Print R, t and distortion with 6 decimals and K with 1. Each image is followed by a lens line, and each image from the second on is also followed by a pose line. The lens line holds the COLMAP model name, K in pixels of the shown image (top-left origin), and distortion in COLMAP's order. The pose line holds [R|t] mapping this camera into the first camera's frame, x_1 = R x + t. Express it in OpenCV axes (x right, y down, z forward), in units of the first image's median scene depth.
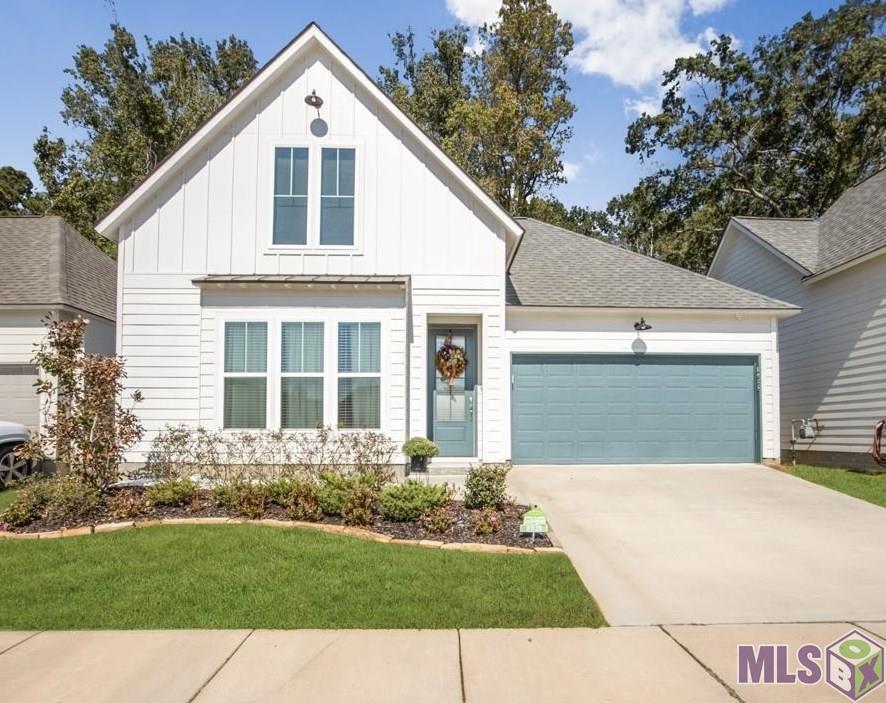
lens RADIAL K [[504.3, 0, 443.0], [0, 504.3, 351.5], [0, 0, 1]] dist [-0.028214, 0.000294]
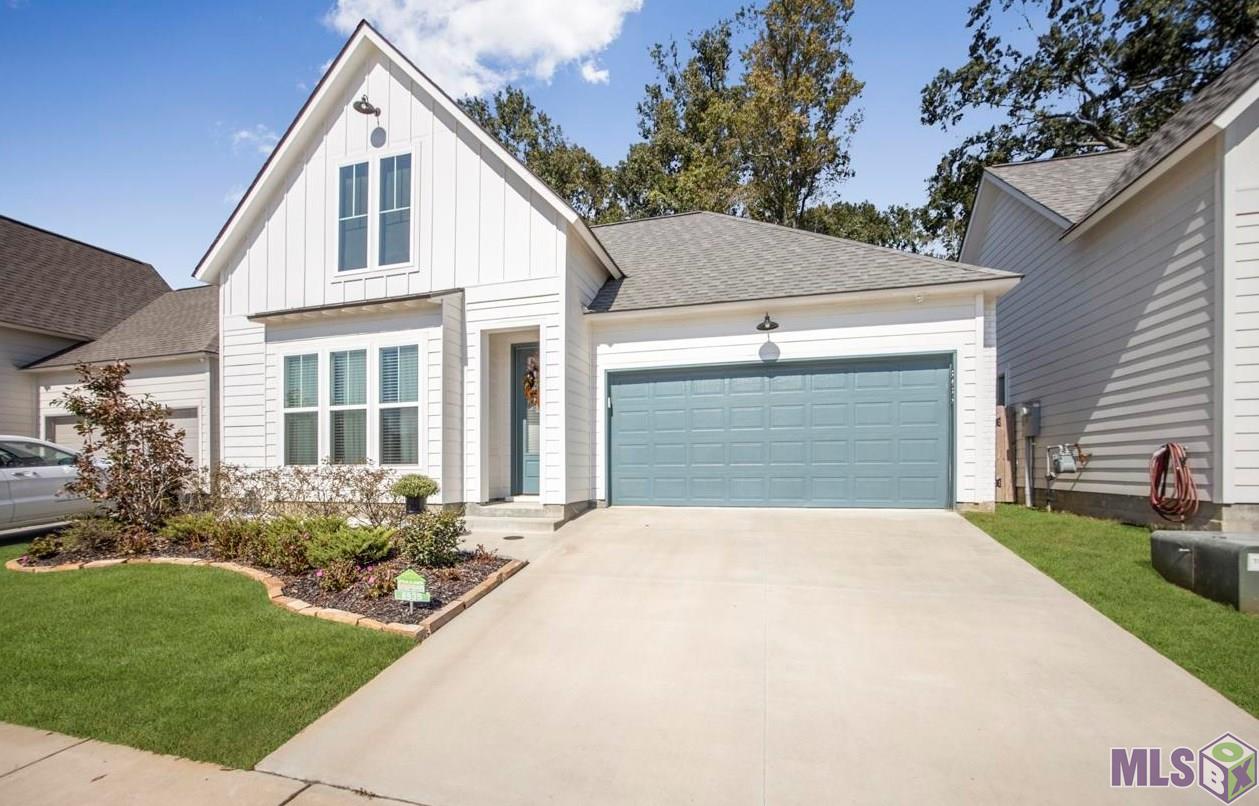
lens RADIAL K [[500.7, 0, 629.0], [0, 500.7, 411.3], [0, 0, 1]] dist [-0.016199, 0.000708]
pose [[0.957804, -0.039433, -0.284705, 0.429655], [0.053361, 0.997720, 0.041330, 0.038649], [0.282426, -0.054779, 0.957724, 0.234413]]
